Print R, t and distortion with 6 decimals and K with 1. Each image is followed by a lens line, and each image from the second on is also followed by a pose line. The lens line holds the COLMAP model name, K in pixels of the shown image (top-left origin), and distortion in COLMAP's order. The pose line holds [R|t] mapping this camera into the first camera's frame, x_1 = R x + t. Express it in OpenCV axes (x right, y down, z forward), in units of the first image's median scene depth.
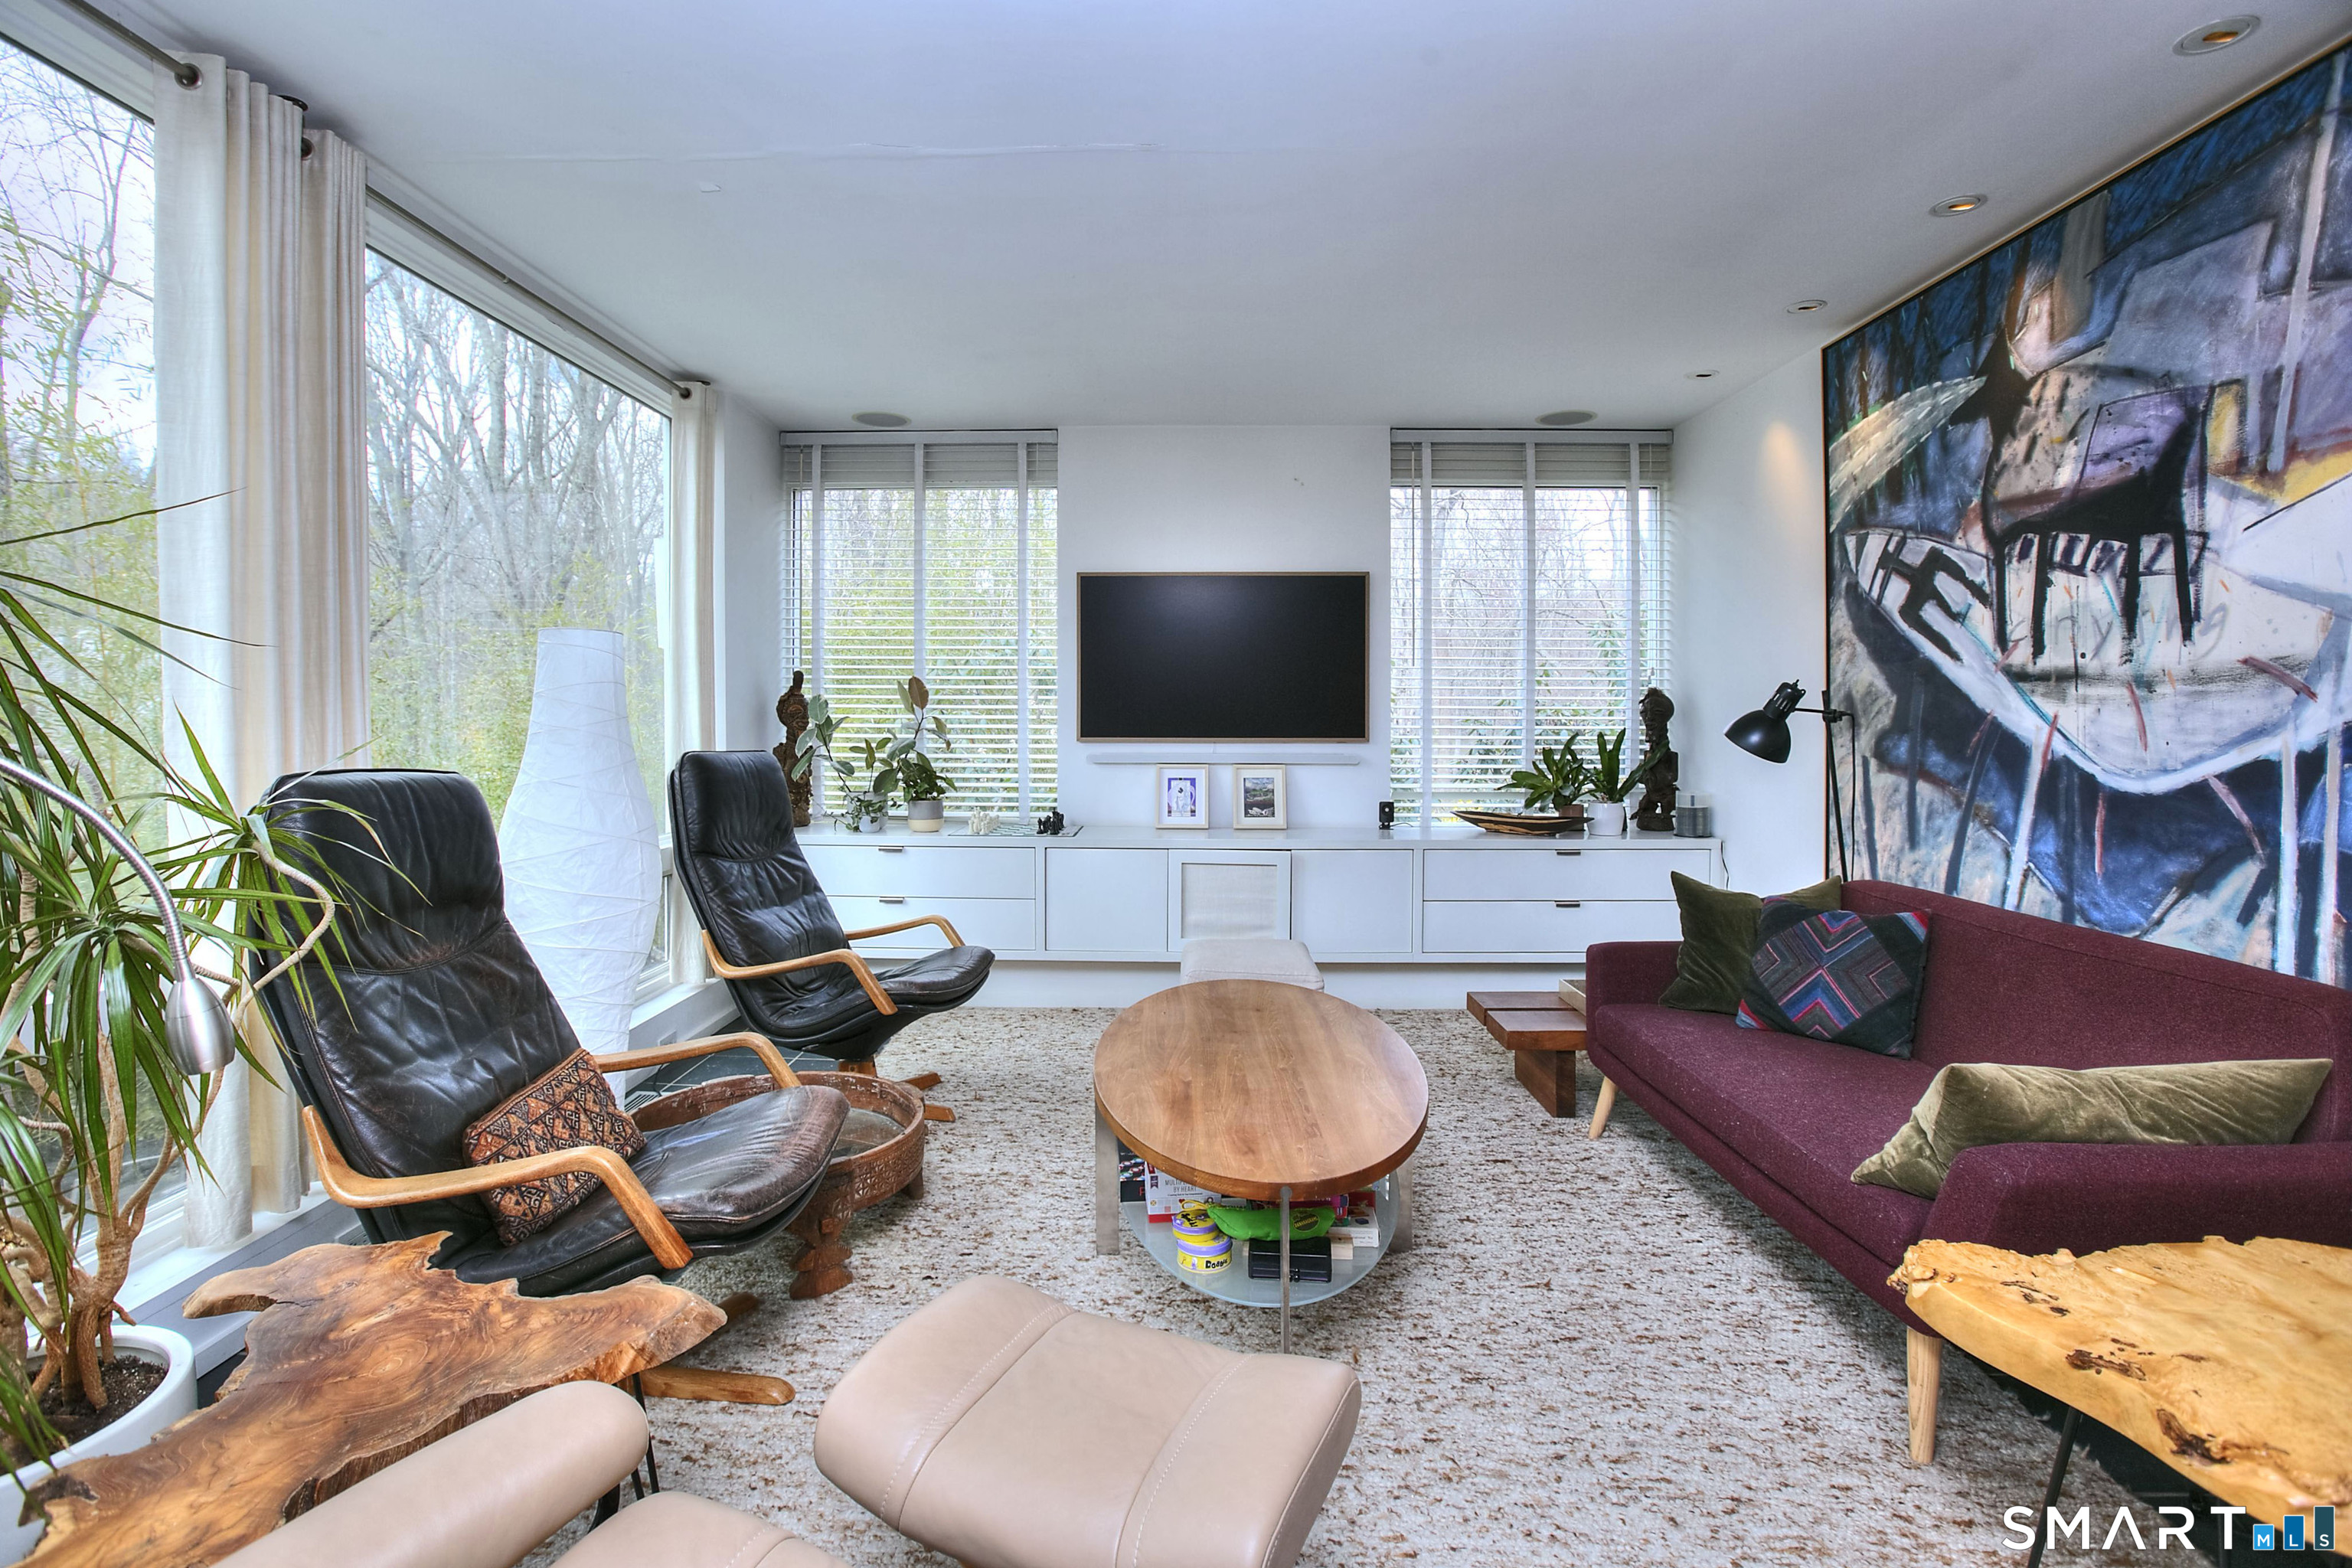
lens RADIAL K [[1193.9, 0, 1244.5], [0, 1193.9, 734.1], [0, 0, 1]] dist [-0.010879, -0.000345]
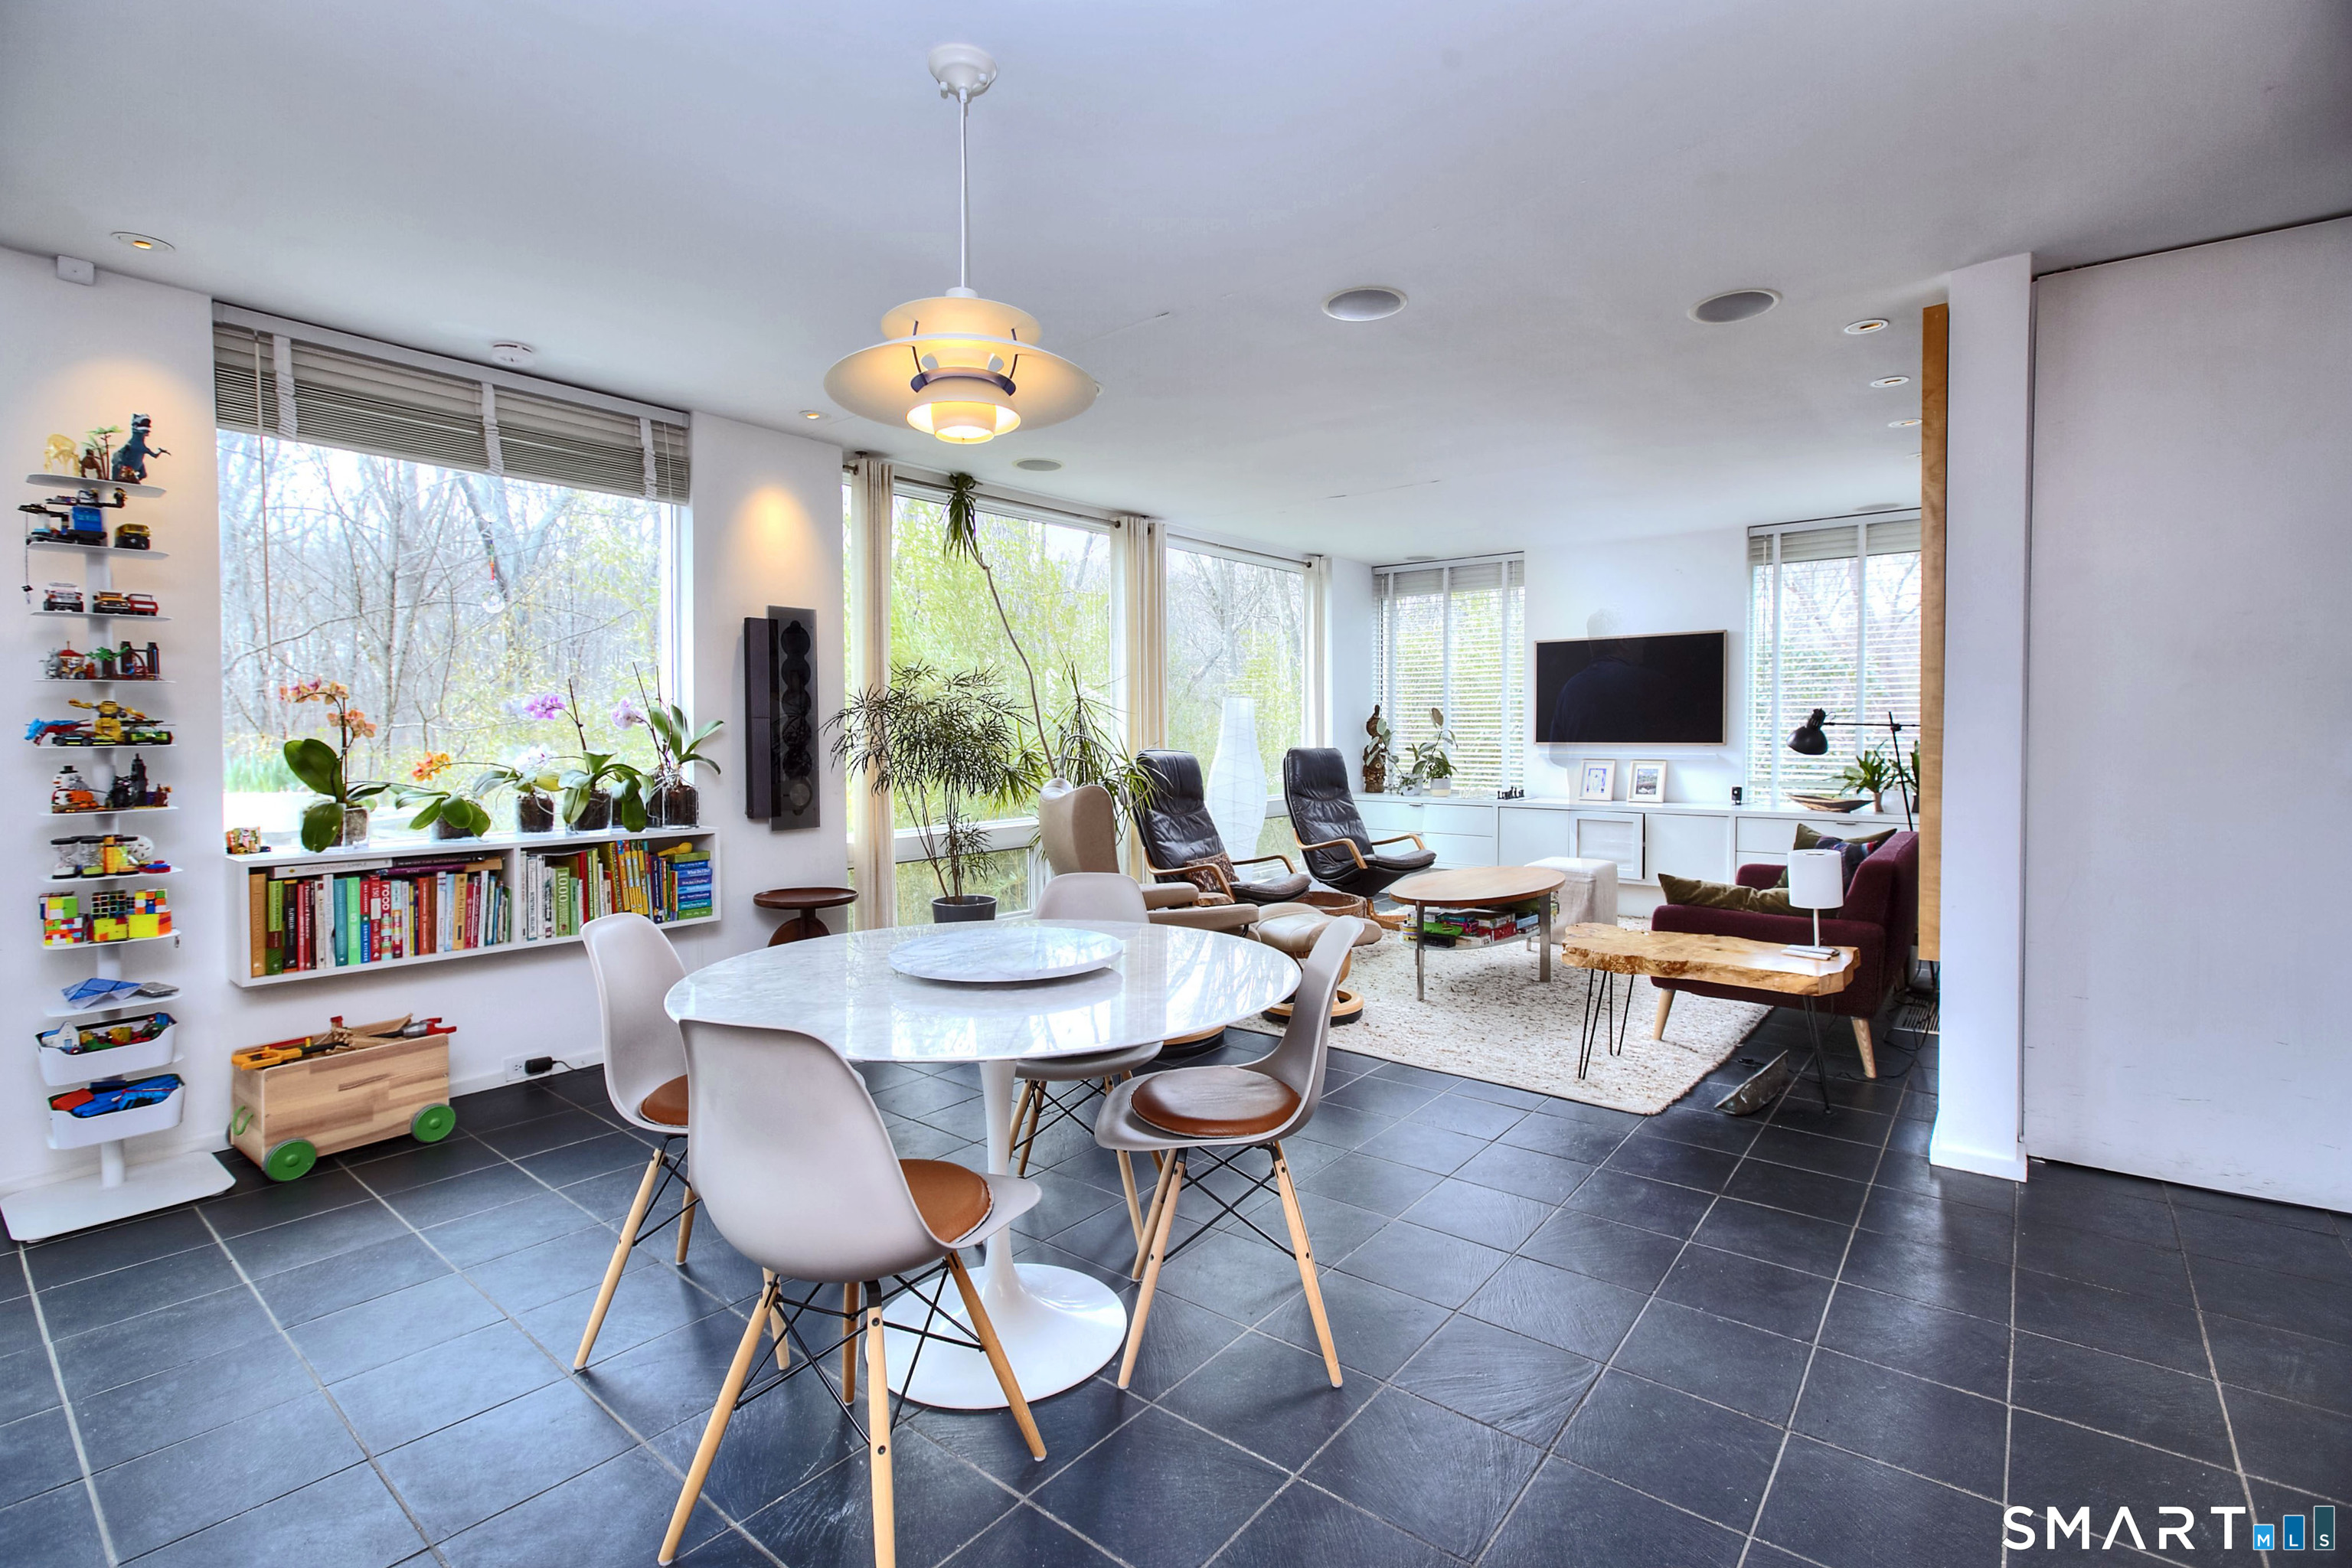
lens RADIAL K [[1156.4, 0, 1187.0], [0, 1156.4, 783.9], [0, 0, 1]] dist [0.001562, 0.002945]
pose [[0.786335, 0.022256, -0.617400, 0.469421], [0.000637, 0.999321, 0.036835, 0.000619], [0.617800, -0.029358, 0.785787, -0.534705]]
